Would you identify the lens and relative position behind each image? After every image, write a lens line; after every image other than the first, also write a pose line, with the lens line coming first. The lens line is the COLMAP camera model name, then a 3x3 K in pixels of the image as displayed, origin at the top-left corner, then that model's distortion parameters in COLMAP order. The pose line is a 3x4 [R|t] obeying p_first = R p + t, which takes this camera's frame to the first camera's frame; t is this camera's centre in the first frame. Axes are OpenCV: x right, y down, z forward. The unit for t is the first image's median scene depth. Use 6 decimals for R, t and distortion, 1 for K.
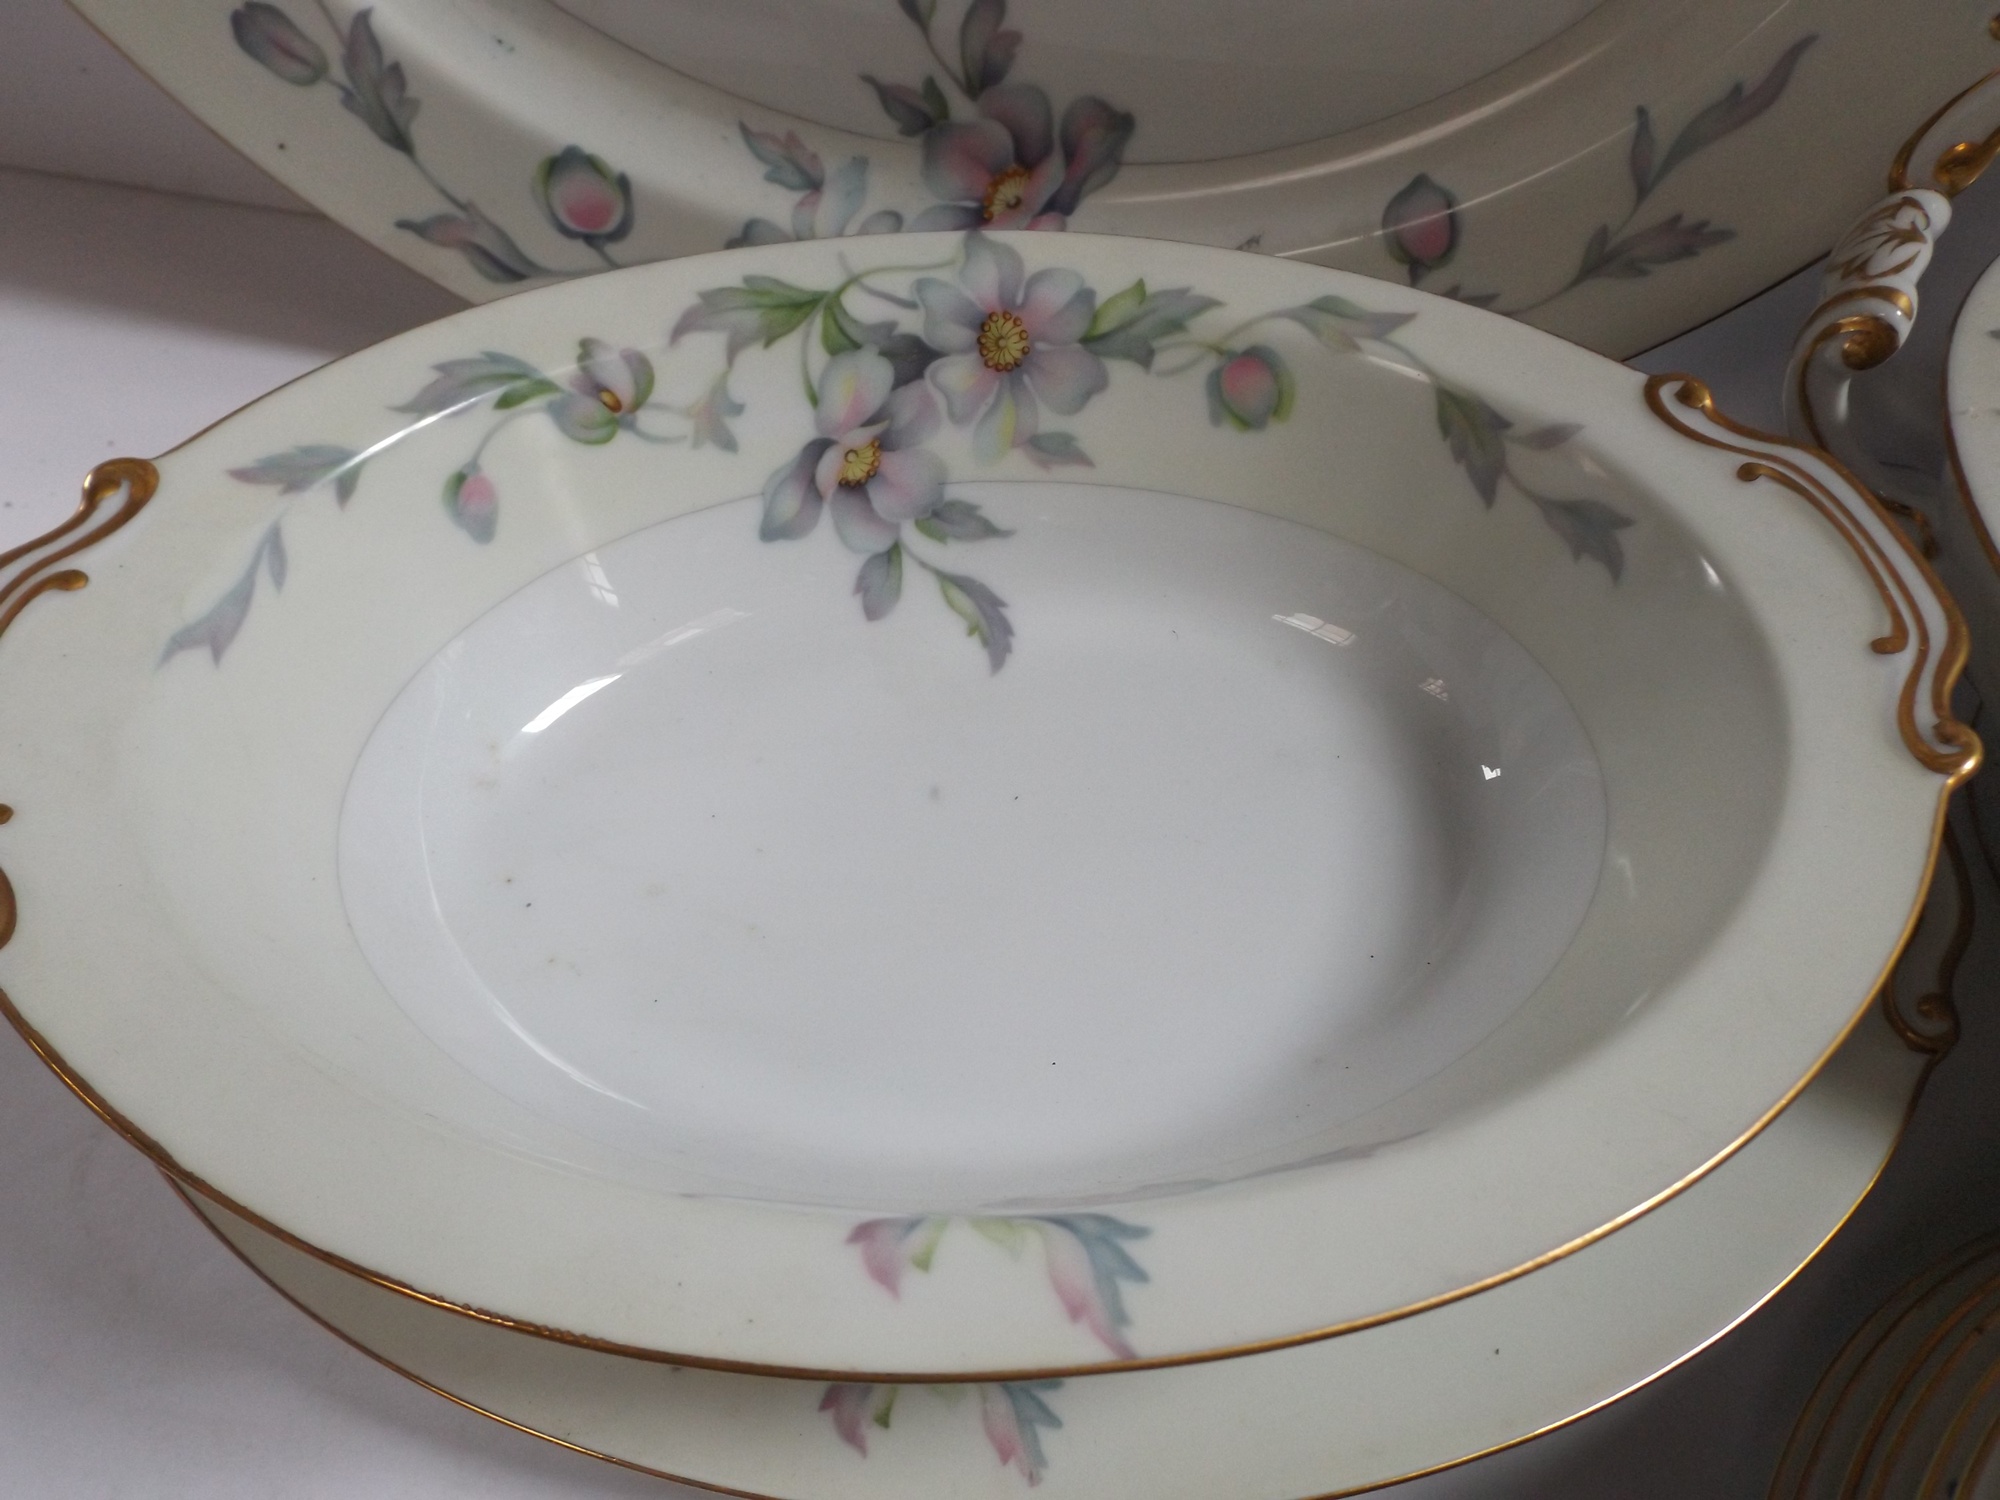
lens RADIAL K [[1438.8, 0, 1002.8], [0, 1438.8, 760.8], [0, 0, 1]] dist [0.015031, -0.027981]
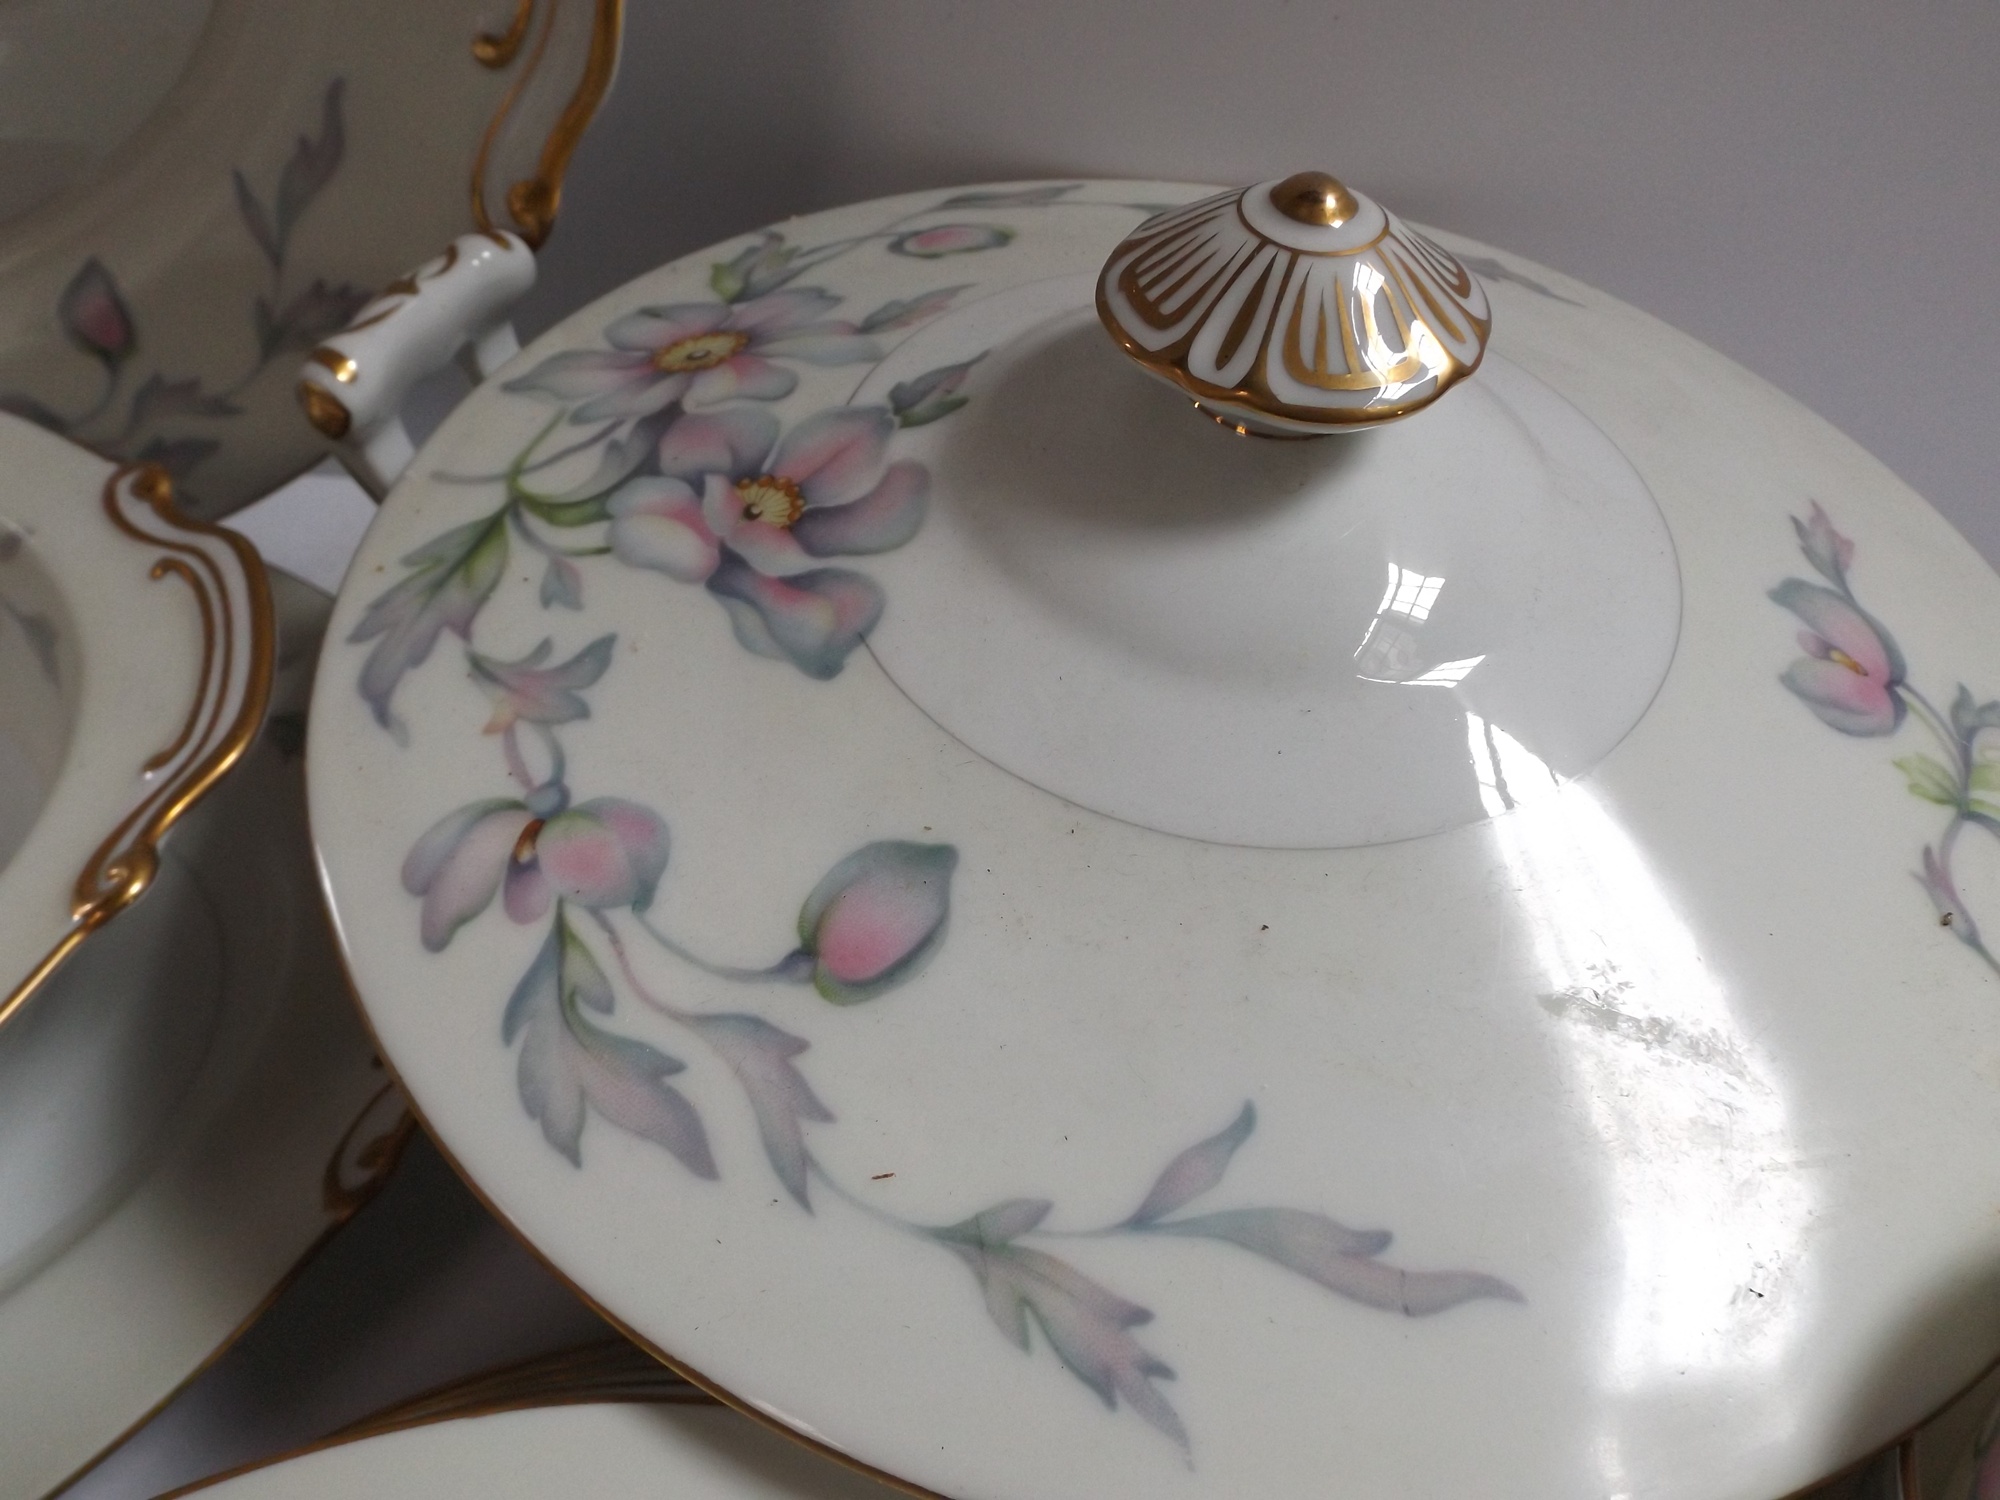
lens RADIAL K [[1438.8, 0, 1002.8], [0, 1438.8, 760.8], [0, 0, 1]] dist [0.015031, -0.027981]
pose [[0.986341, -0.119699, 0.113151, 0.763009], [0.124300, 0.991645, -0.034494, 0.009963], [-0.108077, 0.048088, 0.992979, 0.057789]]
